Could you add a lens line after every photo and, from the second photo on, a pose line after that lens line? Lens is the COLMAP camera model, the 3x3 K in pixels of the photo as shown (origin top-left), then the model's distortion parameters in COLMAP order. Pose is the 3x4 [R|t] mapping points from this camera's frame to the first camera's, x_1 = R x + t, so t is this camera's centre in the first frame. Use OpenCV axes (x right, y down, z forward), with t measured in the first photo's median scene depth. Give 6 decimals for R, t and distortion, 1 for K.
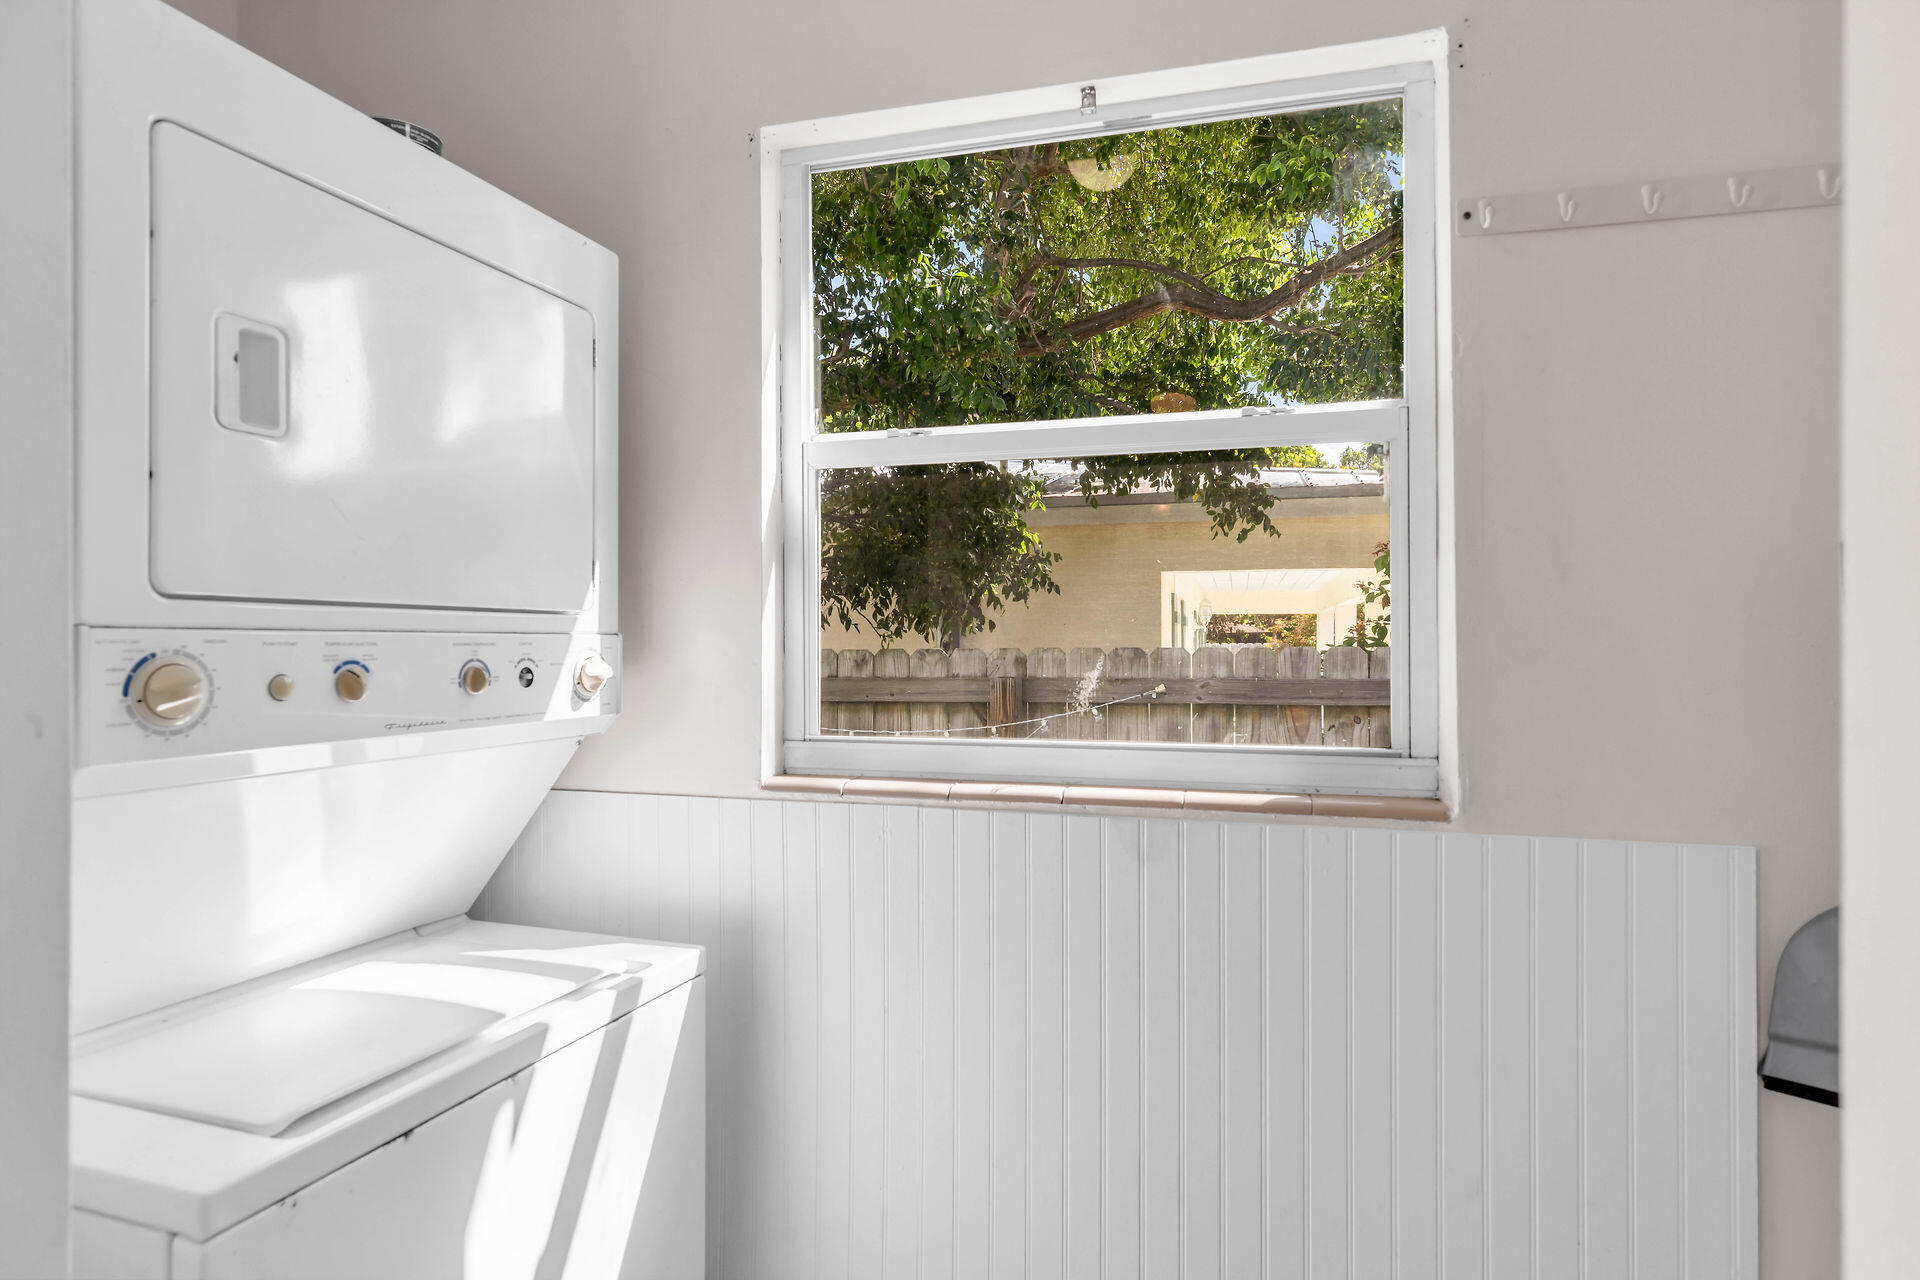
lens RADIAL K [[1014.6, 0, 960.0], [0, 1014.6, 640.0], [0, 0, 1]] dist [-0.002884, -0.000199]
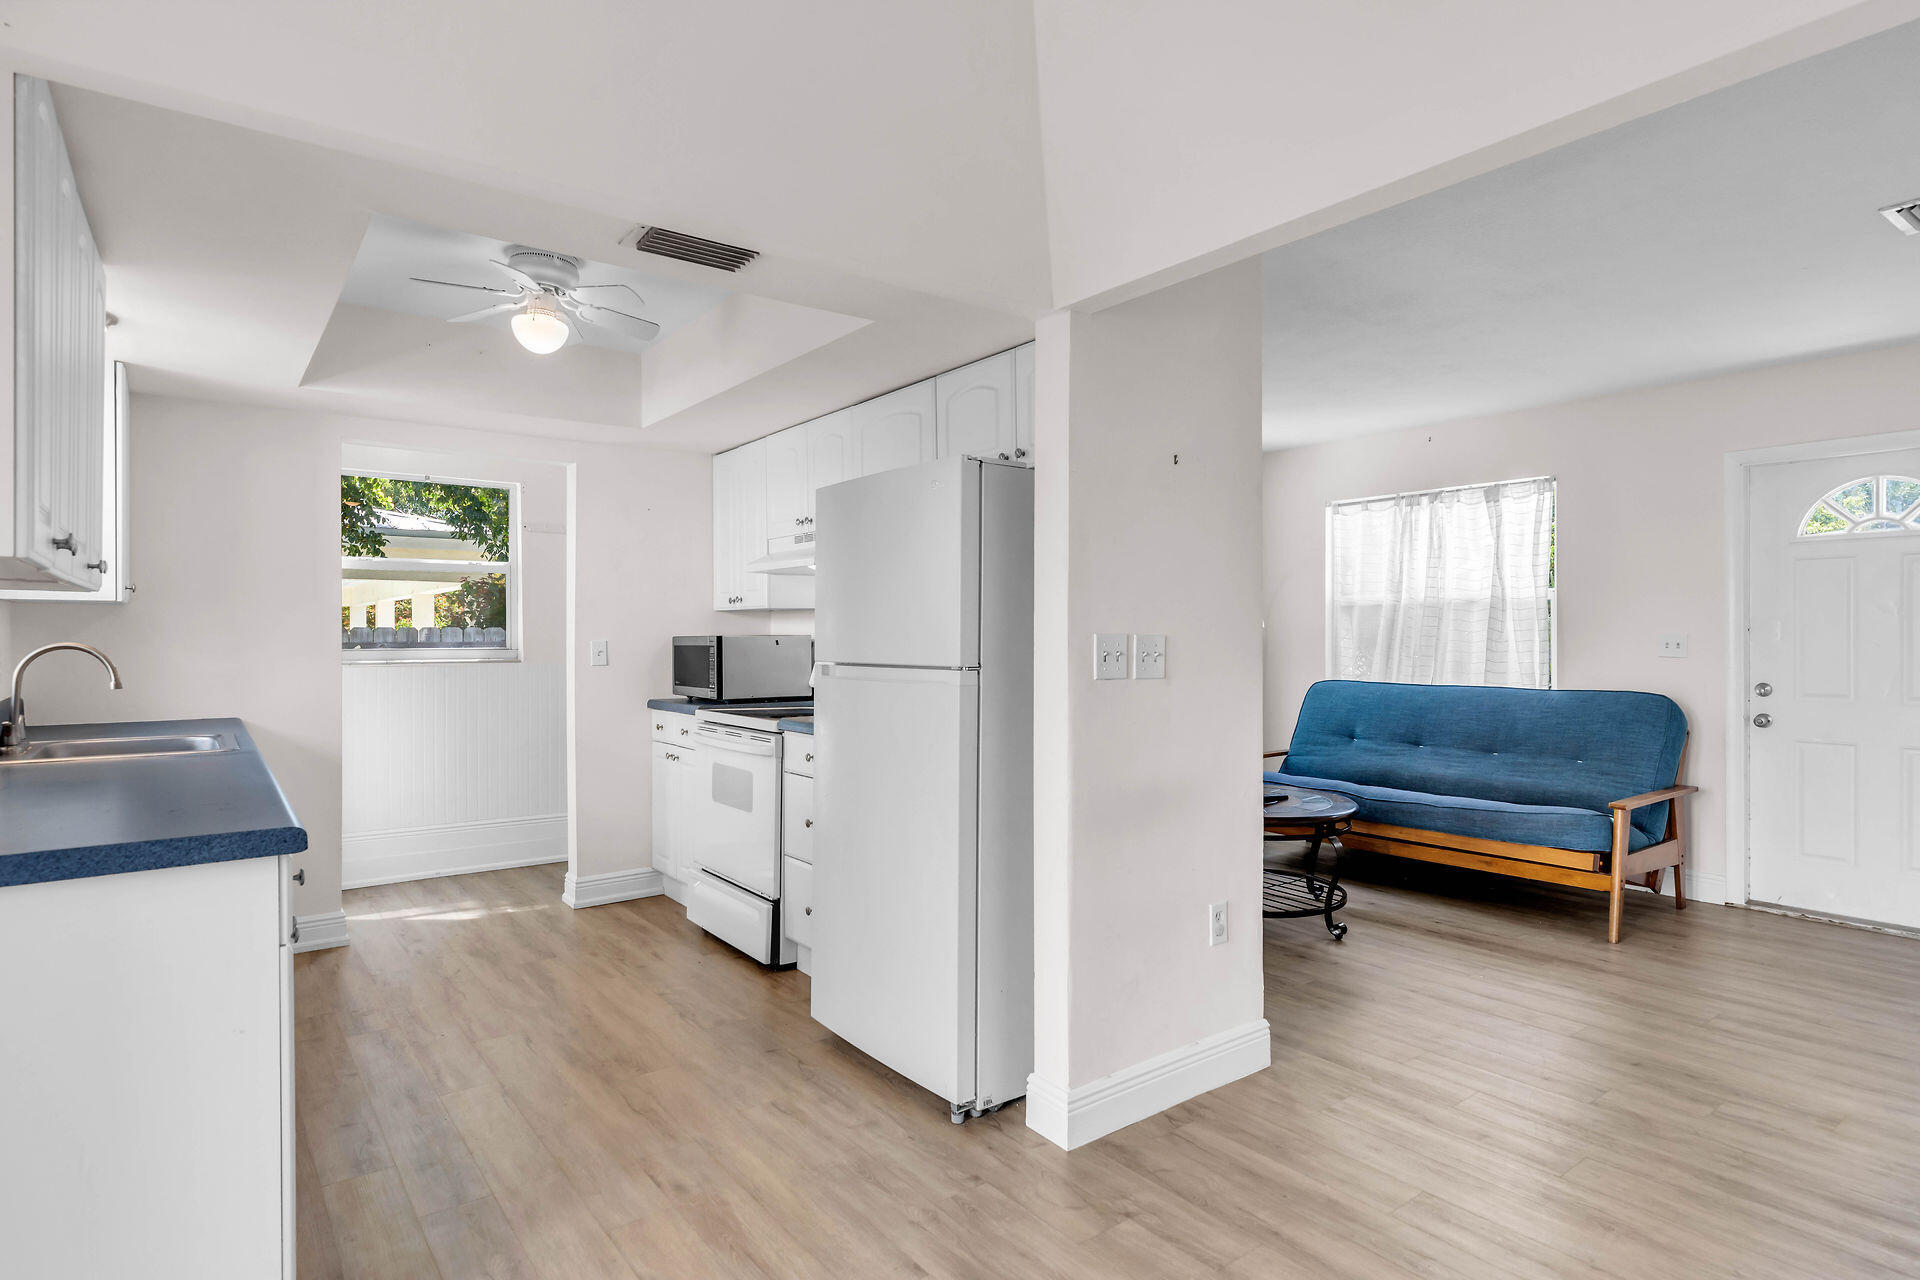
lens RADIAL K [[1014.6, 0, 960.0], [0, 1014.6, 640.0], [0, 0, 1]] dist [-0.002884, -0.000199]
pose [[0.603150, -0.003281, 0.797621, -0.523842], [-0.002446, 0.999979, 0.005963, 0.013962], [-0.797624, -0.005547, 0.603130, -0.886088]]
